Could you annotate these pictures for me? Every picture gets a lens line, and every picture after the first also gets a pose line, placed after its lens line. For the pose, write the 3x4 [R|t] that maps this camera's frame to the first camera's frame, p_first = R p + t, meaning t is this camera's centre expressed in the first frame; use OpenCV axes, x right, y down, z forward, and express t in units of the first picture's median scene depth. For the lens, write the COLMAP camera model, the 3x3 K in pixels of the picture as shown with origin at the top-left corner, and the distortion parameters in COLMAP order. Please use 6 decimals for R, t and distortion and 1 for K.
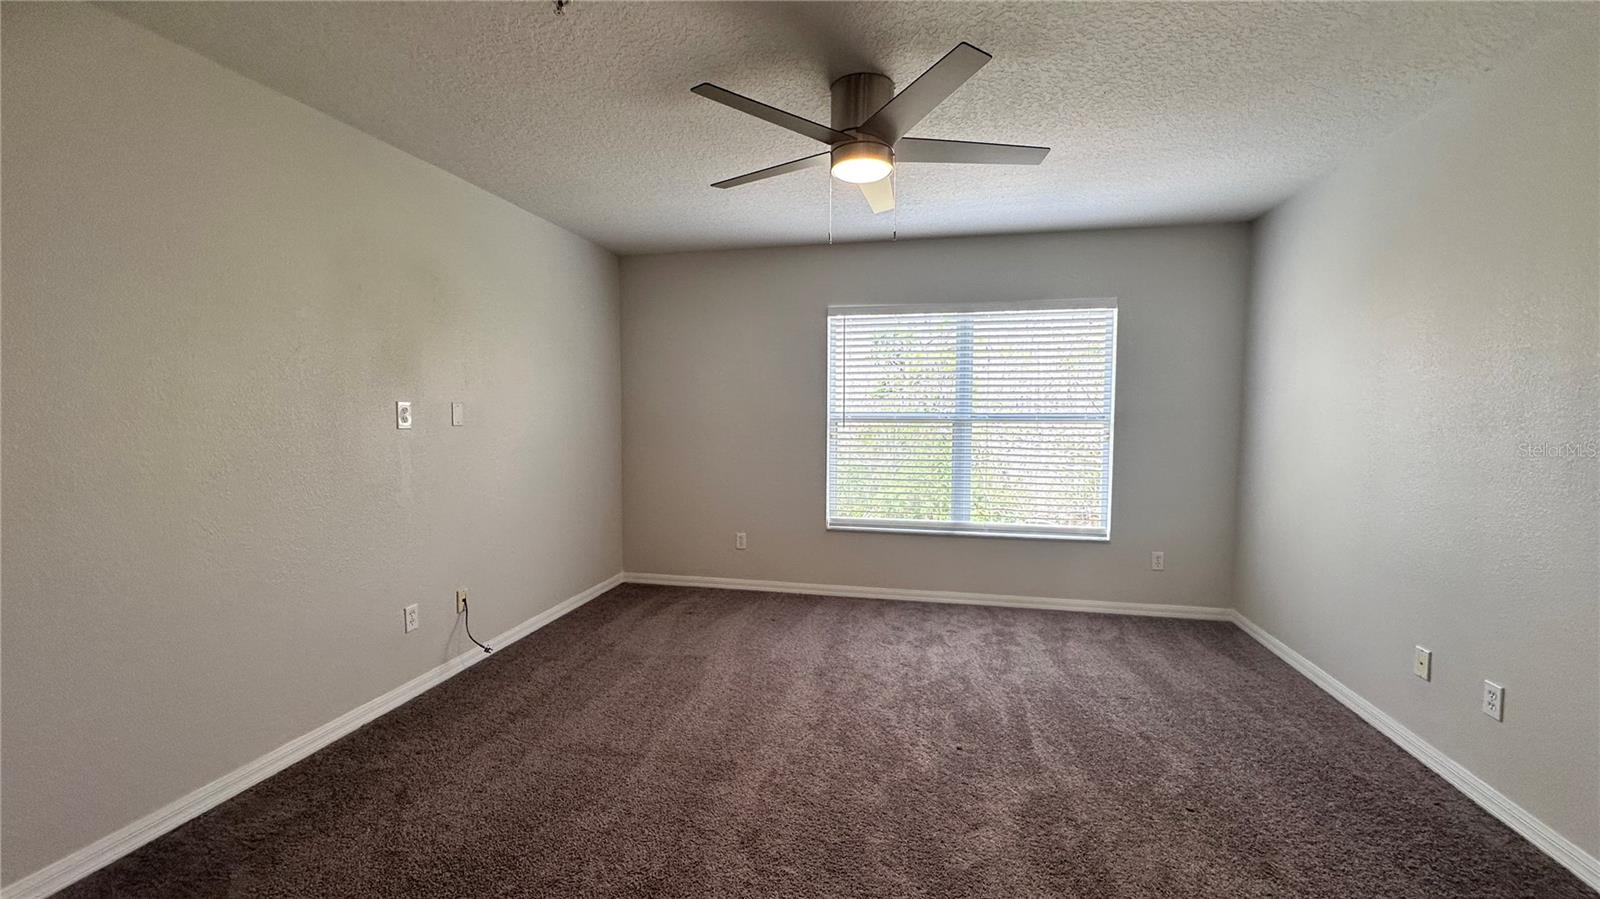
lens RADIAL K [[671.2, 0, 800.0], [0, 671.2, 449.5], [0, 0, 1]] dist [-0.001567, -0.000323]
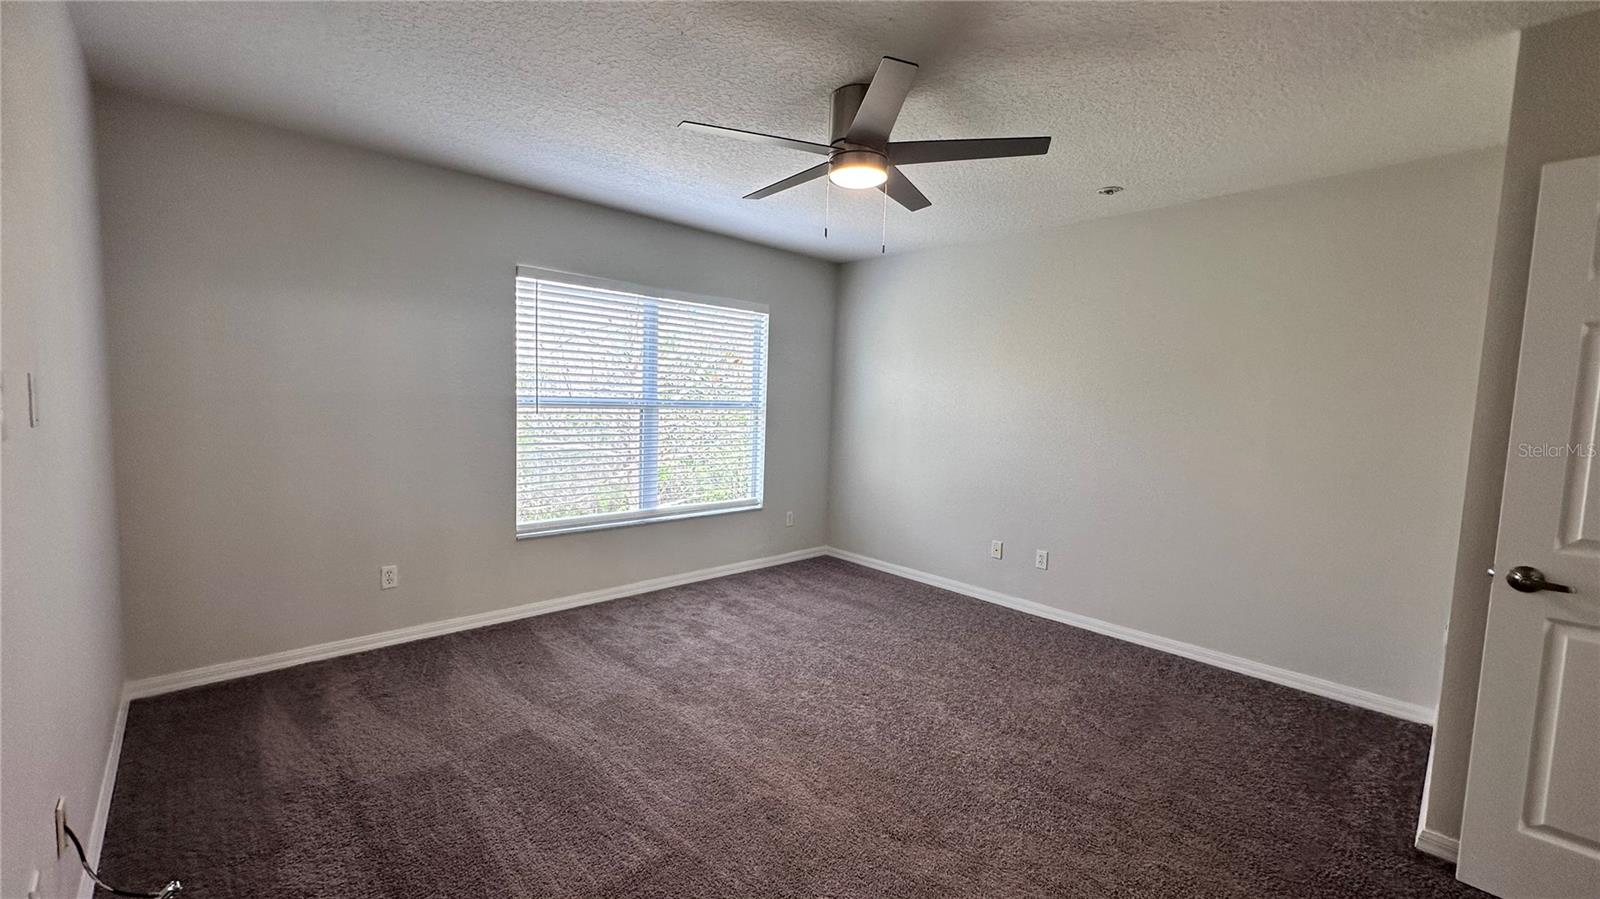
lens RADIAL K [[646.4, 0, 830.1], [0, 646.4, 452.8], [0, 0, 1]] dist [0.002162, 0.000124]
pose [[0.538655, -0.054413, 0.840767, -0.462705], [0.020380, 0.998462, 0.051562, -0.020993], [-0.842280, -0.010640, 0.538936, 0.289293]]
